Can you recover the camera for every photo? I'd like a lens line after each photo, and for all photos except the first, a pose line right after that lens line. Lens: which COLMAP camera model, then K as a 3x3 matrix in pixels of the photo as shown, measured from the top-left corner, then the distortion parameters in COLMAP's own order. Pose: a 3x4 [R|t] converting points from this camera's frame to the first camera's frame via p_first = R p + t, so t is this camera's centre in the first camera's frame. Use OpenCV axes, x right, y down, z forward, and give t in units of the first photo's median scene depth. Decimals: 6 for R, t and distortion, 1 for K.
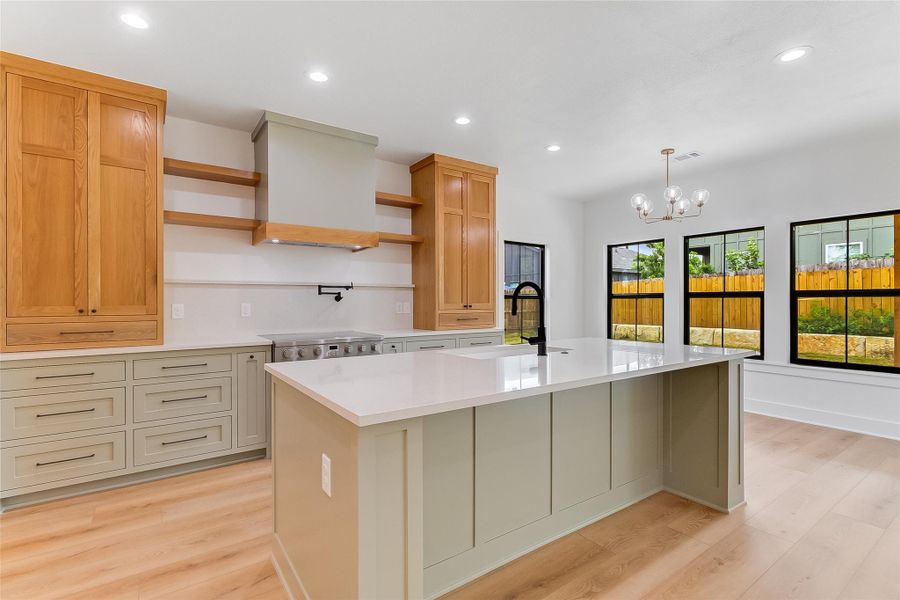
lens RADIAL K [[426.6, 0, 446.6], [0, 426.6, 298.9], [0, 0, 1]] dist [0.002234, -0.000268]
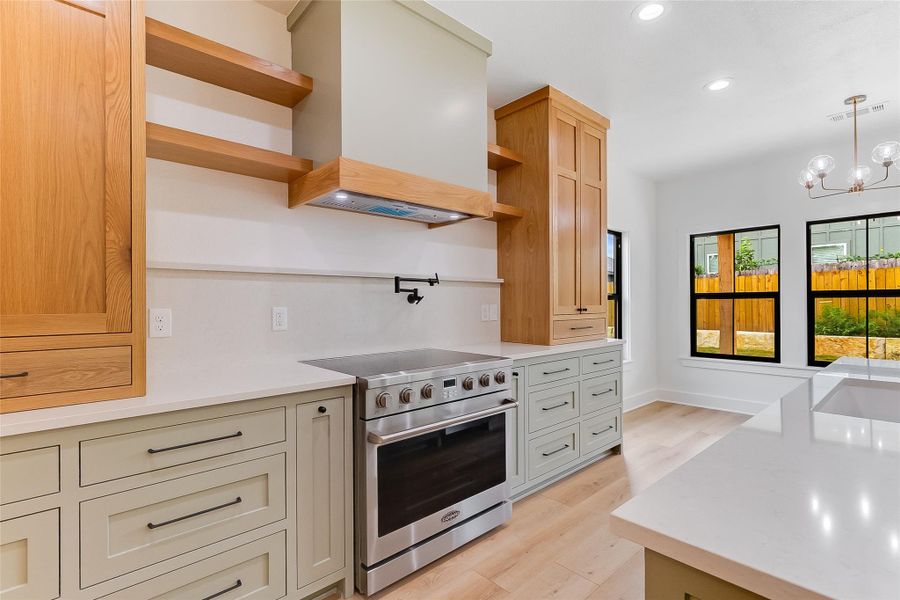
lens RADIAL K [[426.6, 0, 447.5], [0, 426.6, 300.3], [0, 0, 1]] dist [0.002234, -0.000268]
pose [[0.992931, -0.001974, 0.118673, -0.270263], [0.002183, 0.999996, -0.001635, 0.002437], [-0.118670, 0.001883, 0.992932, 0.343338]]
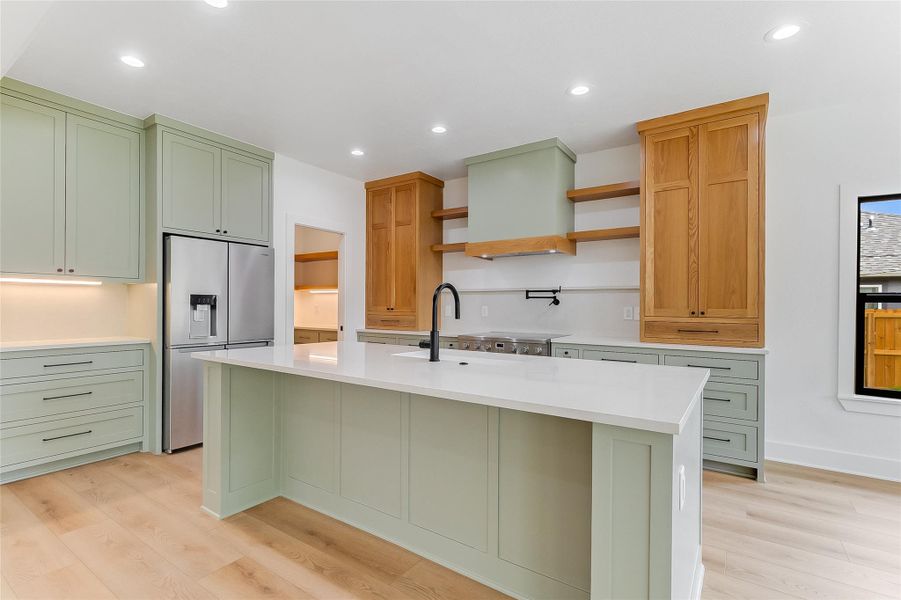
lens RADIAL K [[427.1, 0, 444.7], [0, 427.1, 304.7], [0, 0, 1]] dist [0.002234, -0.000268]
pose [[0.344298, 0.005744, -0.938843, 0.606867], [-0.000255, 0.999982, 0.006024, -0.000875], [0.938861, -0.001835, 0.344293, 0.377662]]
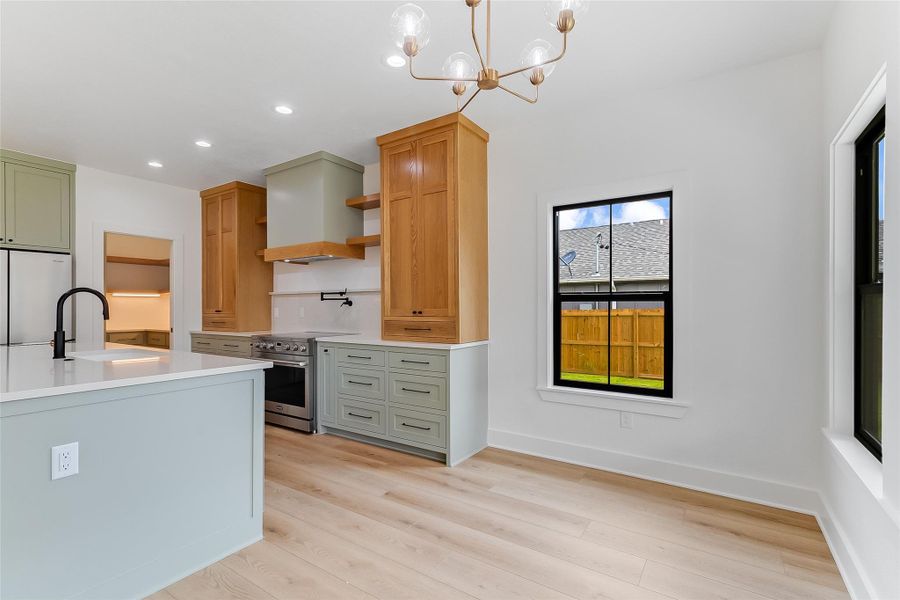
lens RADIAL K [[426.6, 0, 450.5], [0, 426.6, 303.5], [0, 0, 1]] dist [0.002234, -0.000268]
pose [[0.354864, -0.003885, -0.934910, 0.842168], [0.008186, 0.999966, -0.001048, 0.002413], [0.934882, -0.007282, 0.354883, 0.827058]]
